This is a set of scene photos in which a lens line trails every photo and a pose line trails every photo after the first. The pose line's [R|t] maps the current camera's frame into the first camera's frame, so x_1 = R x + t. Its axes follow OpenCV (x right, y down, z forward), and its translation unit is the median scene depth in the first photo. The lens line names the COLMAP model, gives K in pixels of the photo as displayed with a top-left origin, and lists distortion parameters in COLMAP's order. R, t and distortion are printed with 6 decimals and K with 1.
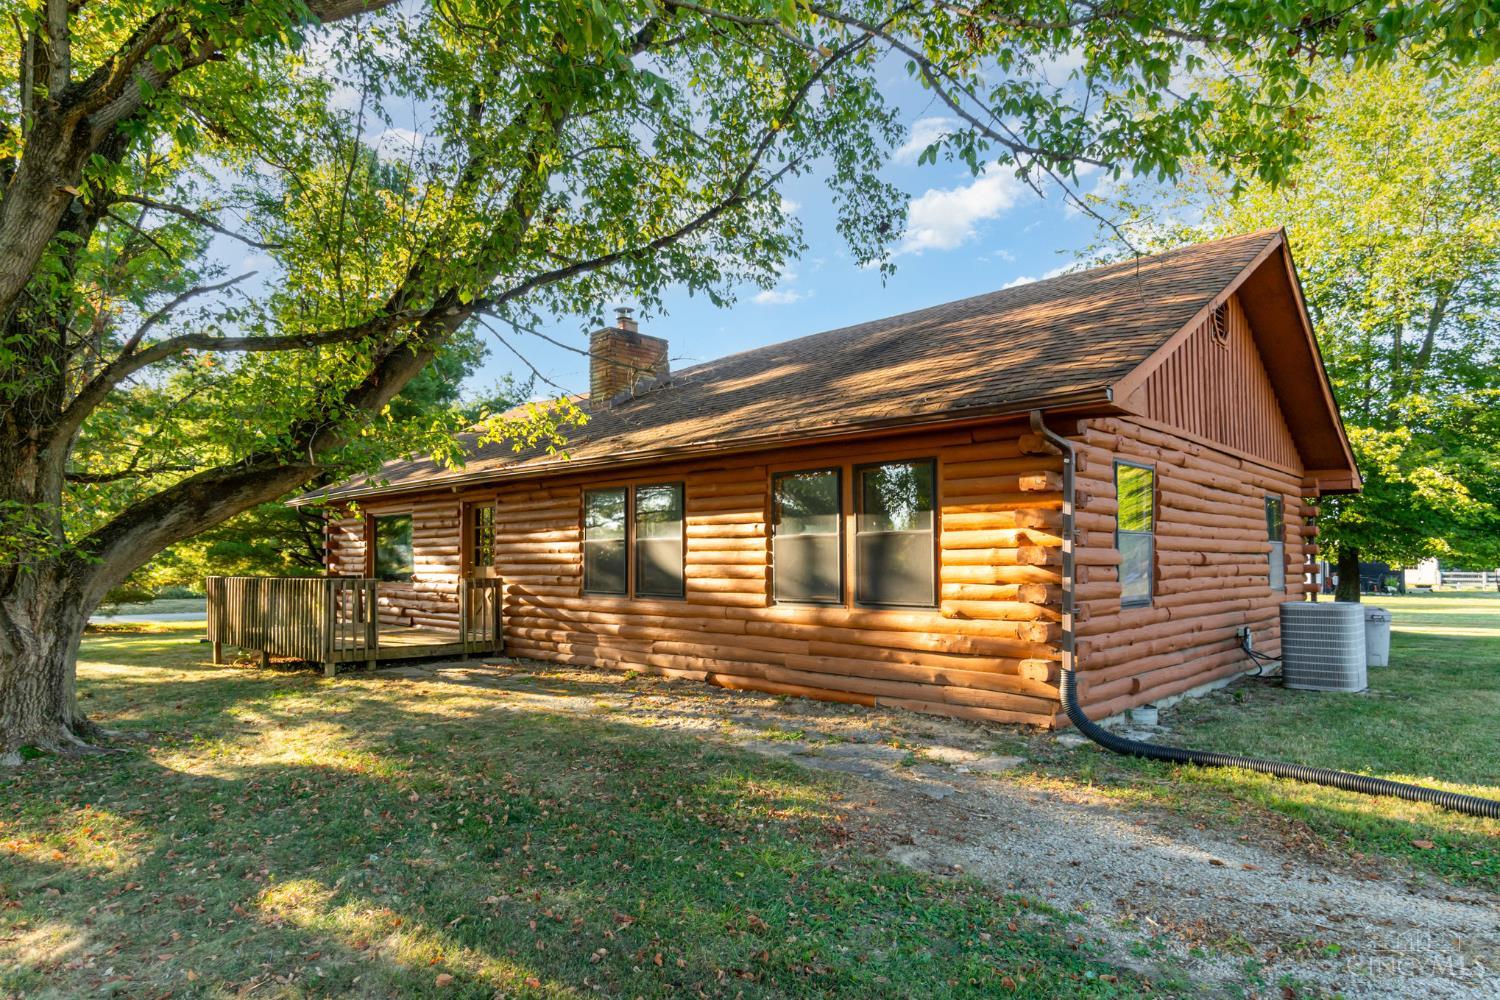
lens RADIAL K [[856.4, 0, 749.8], [0, 856.4, 504.8], [0, 0, 1]] dist [-0.006220, -0.000467]
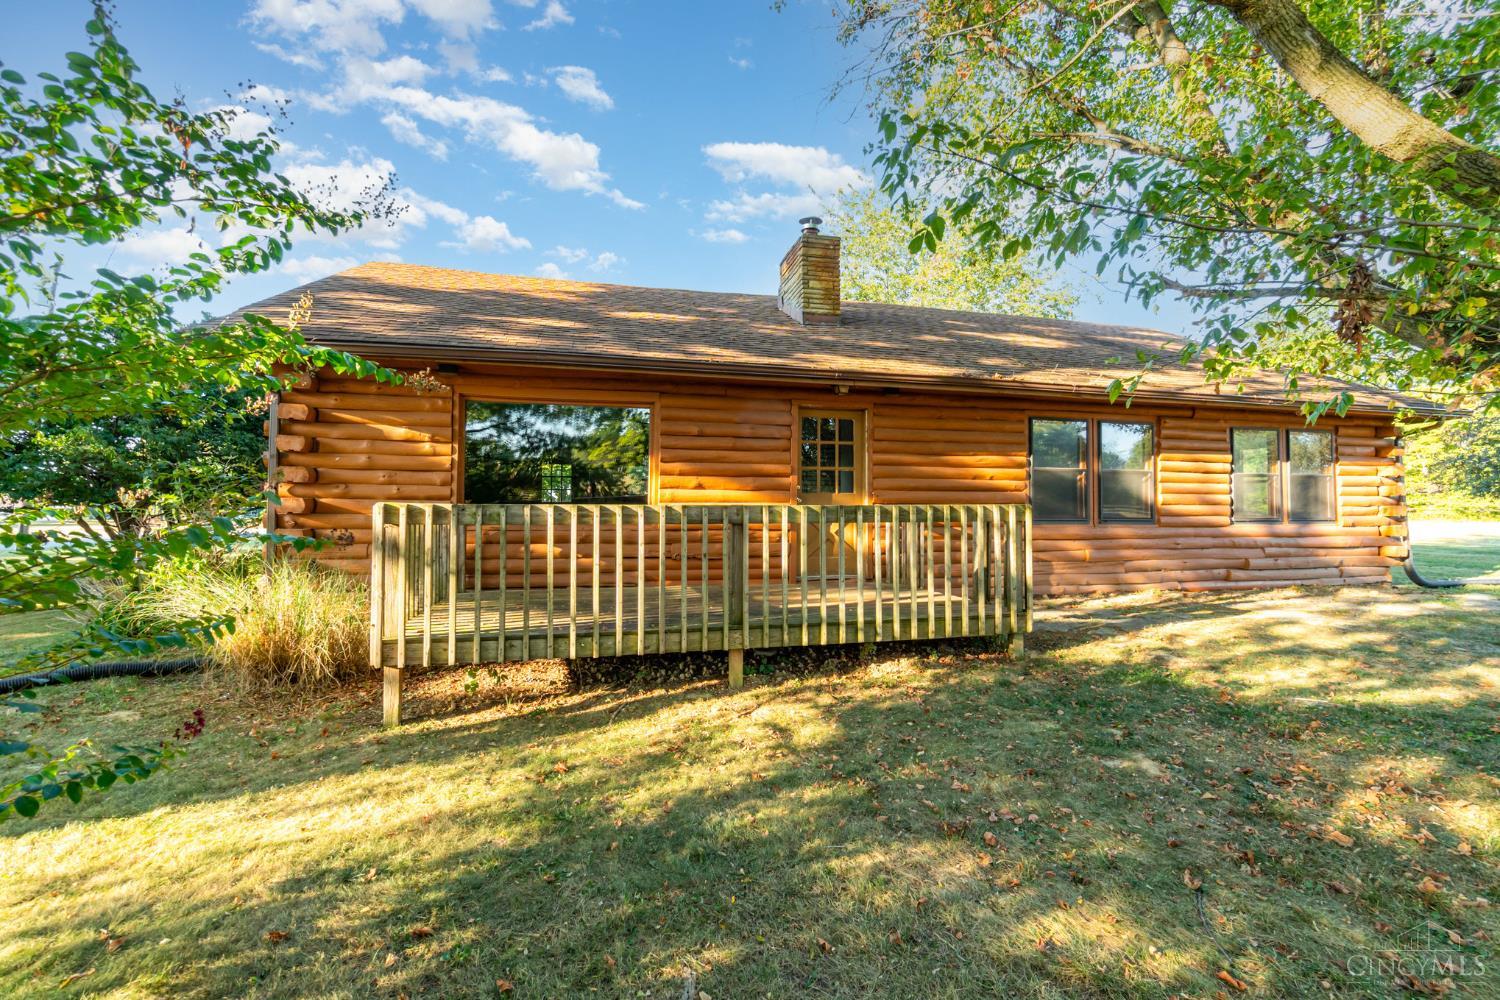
lens RADIAL K [[621.5, 0, 749.9], [0, 621.5, 499.6], [0, 0, 1]] dist [-0.001232, -0.000031]
pose [[0.527538, 0.019301, 0.849312, -1.090517], [-0.058022, 0.998226, 0.013355, 0.098733], [-0.847547, -0.056324, 0.527722, 1.022858]]
